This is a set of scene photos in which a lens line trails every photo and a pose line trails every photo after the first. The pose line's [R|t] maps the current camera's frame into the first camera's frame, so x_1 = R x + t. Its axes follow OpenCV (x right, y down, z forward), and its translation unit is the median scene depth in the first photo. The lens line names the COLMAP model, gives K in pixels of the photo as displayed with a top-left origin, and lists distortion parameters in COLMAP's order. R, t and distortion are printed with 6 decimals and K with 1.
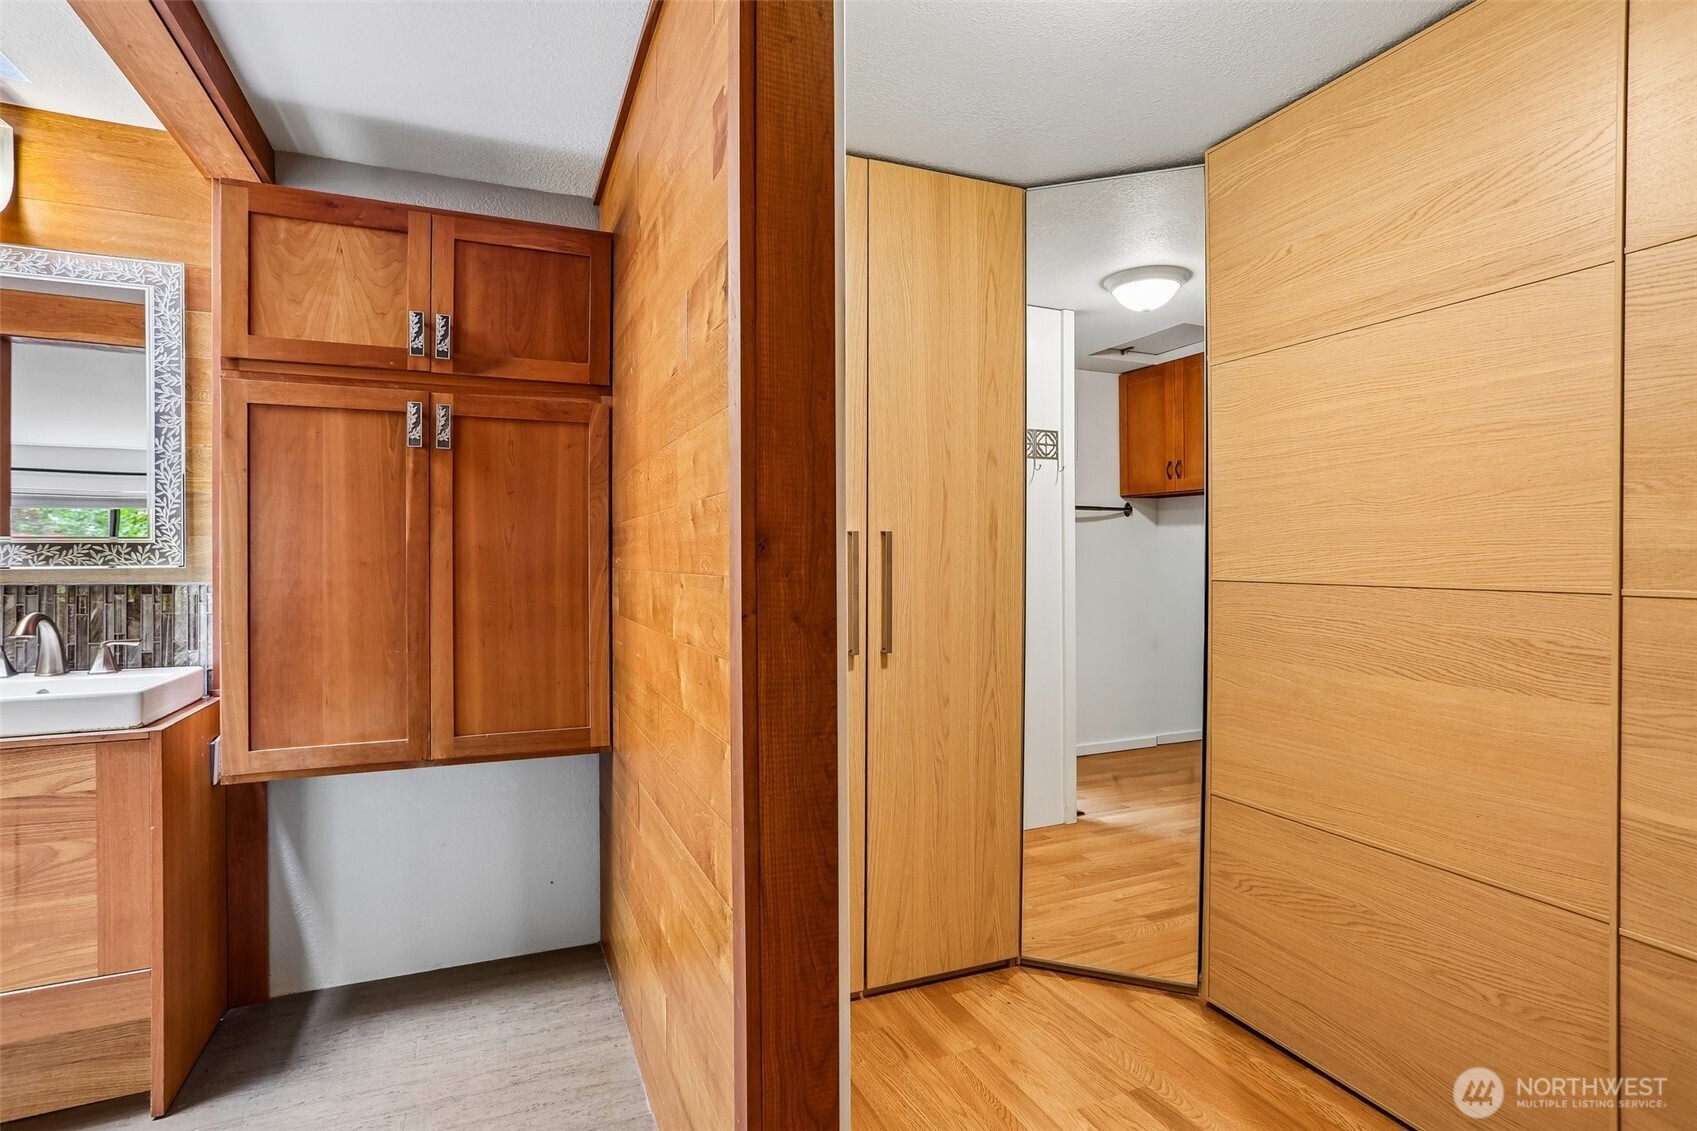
lens RADIAL K [[827.1, 0, 844.8], [0, 827.1, 568.4], [0, 0, 1]] dist [-0.037262, 0.017380]
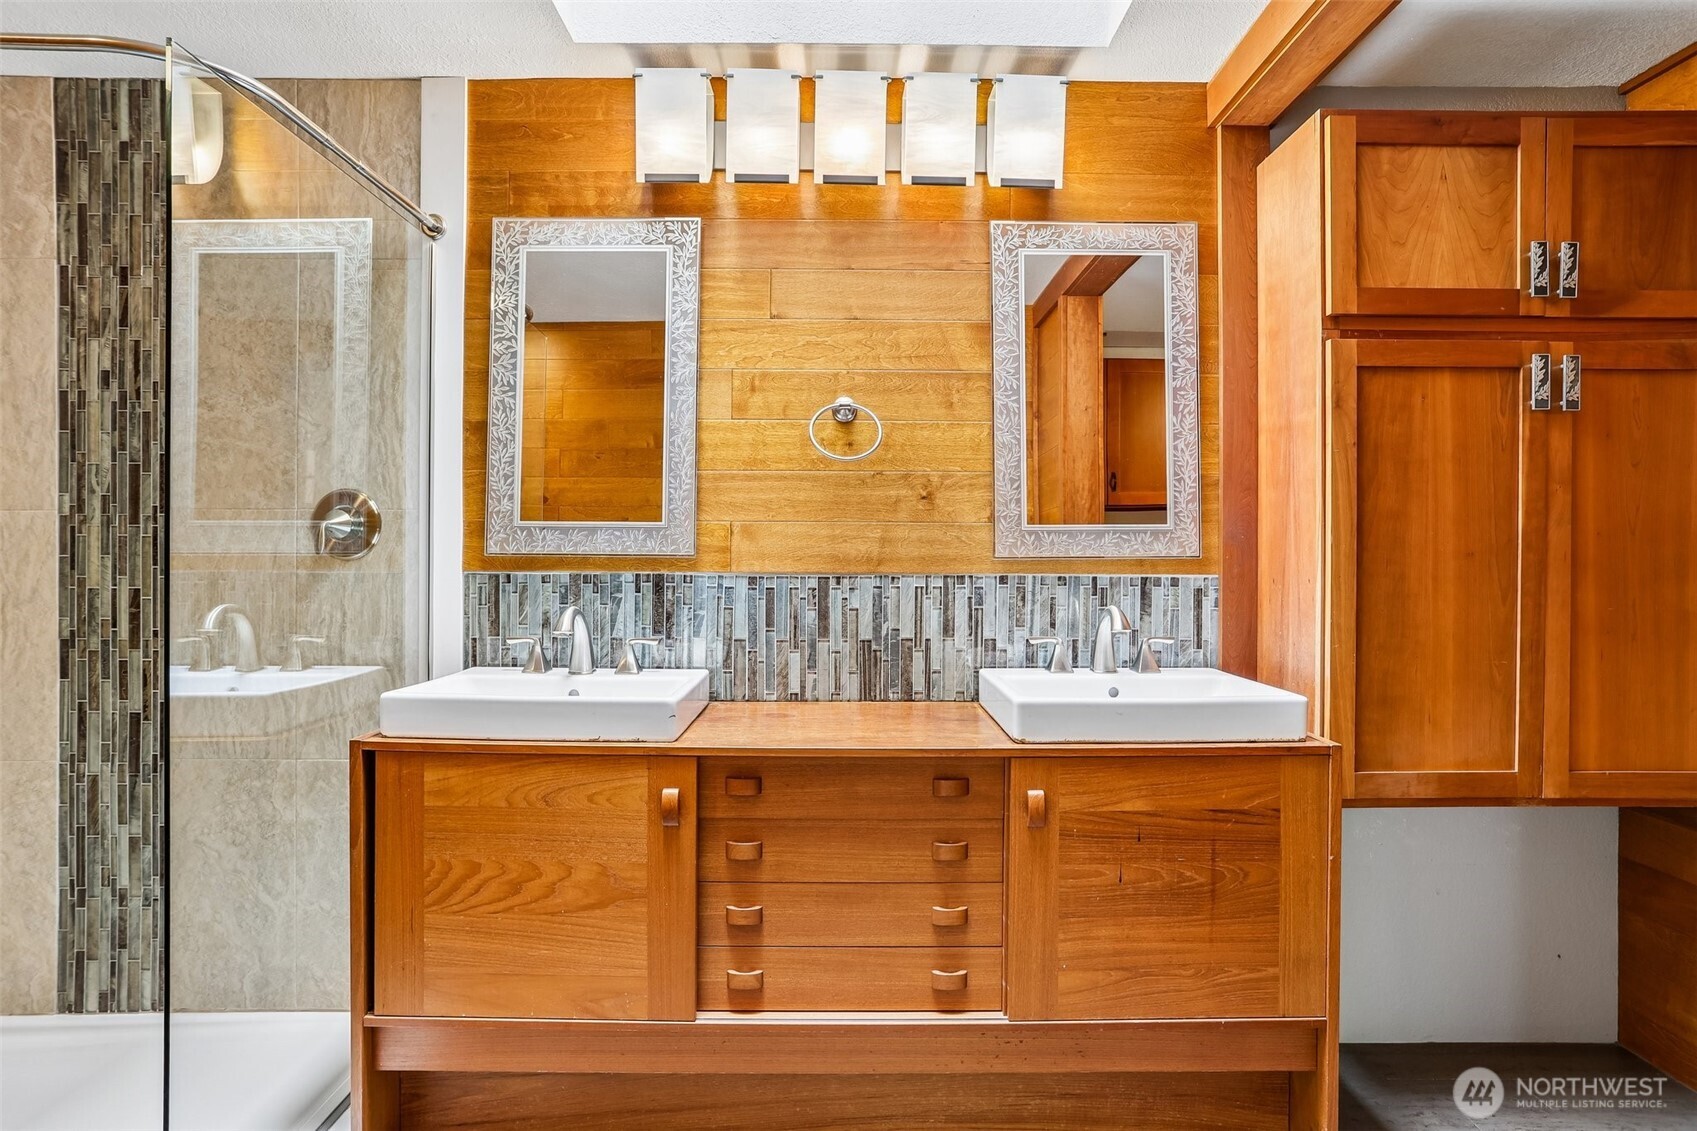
lens RADIAL K [[840.0, 0, 838.8], [0, 840.0, 568.3], [0, 0, 1]] dist [-0.040503, 0.016996]
pose [[0.920495, 0.011353, -0.390588, -0.835168], [-0.006860, 0.999893, 0.012896, 0.001494], [0.390693, -0.009191, 0.920475, -0.014730]]
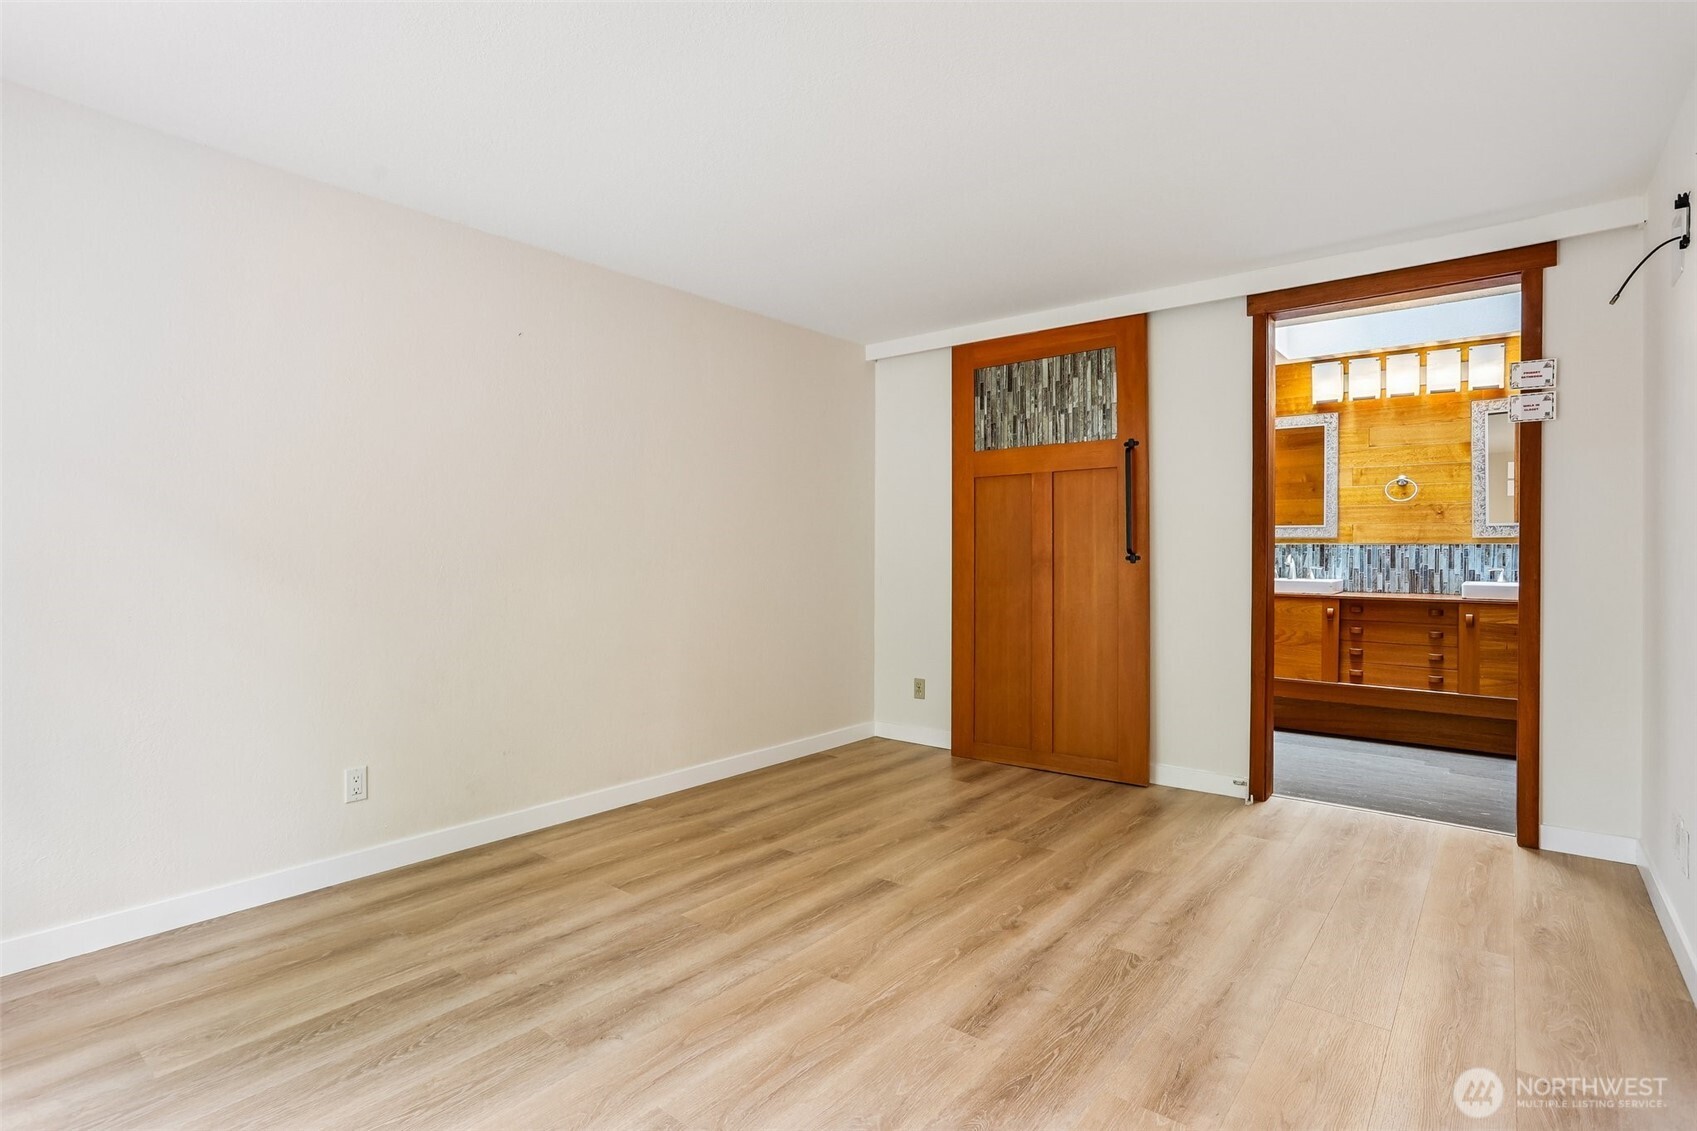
lens RADIAL K [[827.1, 0, 856.4], [0, 827.1, 547.0], [0, 0, 1]] dist [-0.037262, 0.017380]
pose [[0.468922, -0.000599, -0.883240, 0.171711], [-0.007373, 0.999962, -0.004593, 0.052372], [0.883209, 0.008666, 0.468899, -1.687874]]
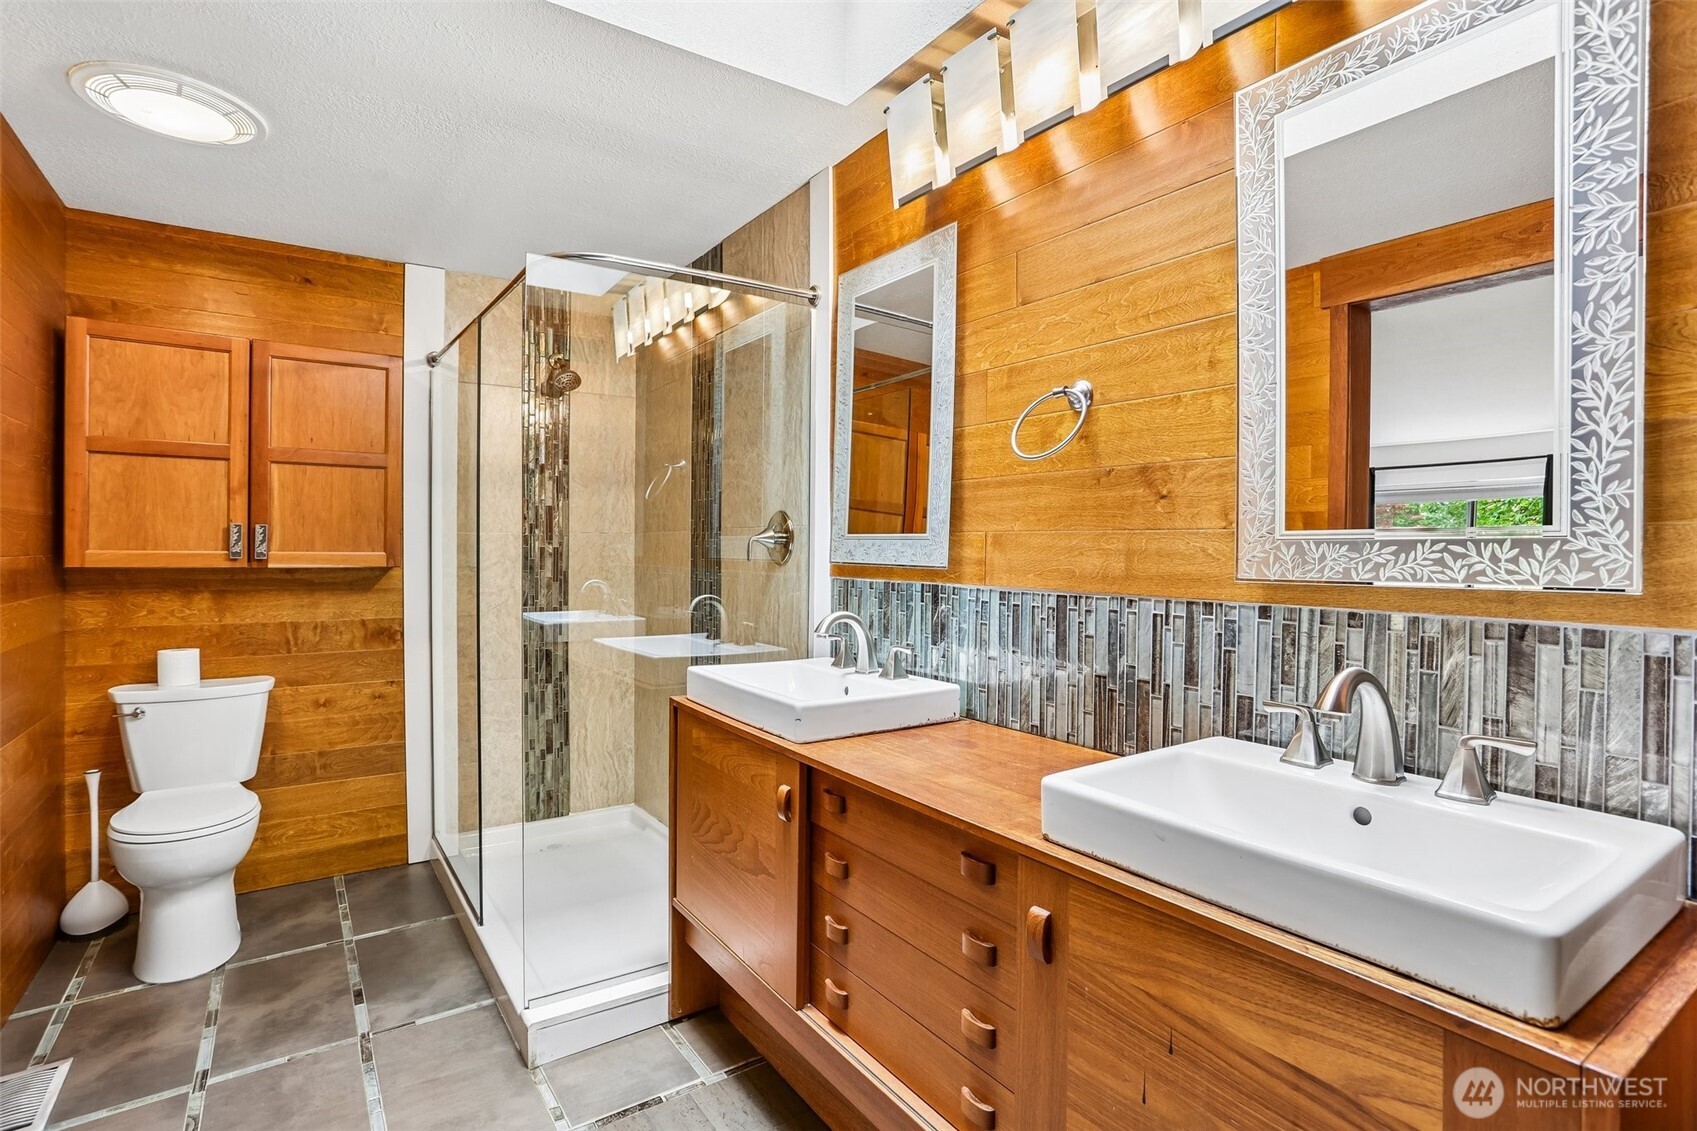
lens RADIAL K [[827.1, 0, 853.8], [0, 827.1, 557.9], [0, 0, 1]] dist [-0.037262, 0.017380]
pose [[0.197656, 0.020797, -0.980051, -0.476043], [-0.000265, 0.999776, 0.021162, -0.029867], [0.980271, -0.003923, 0.197617, 0.507494]]
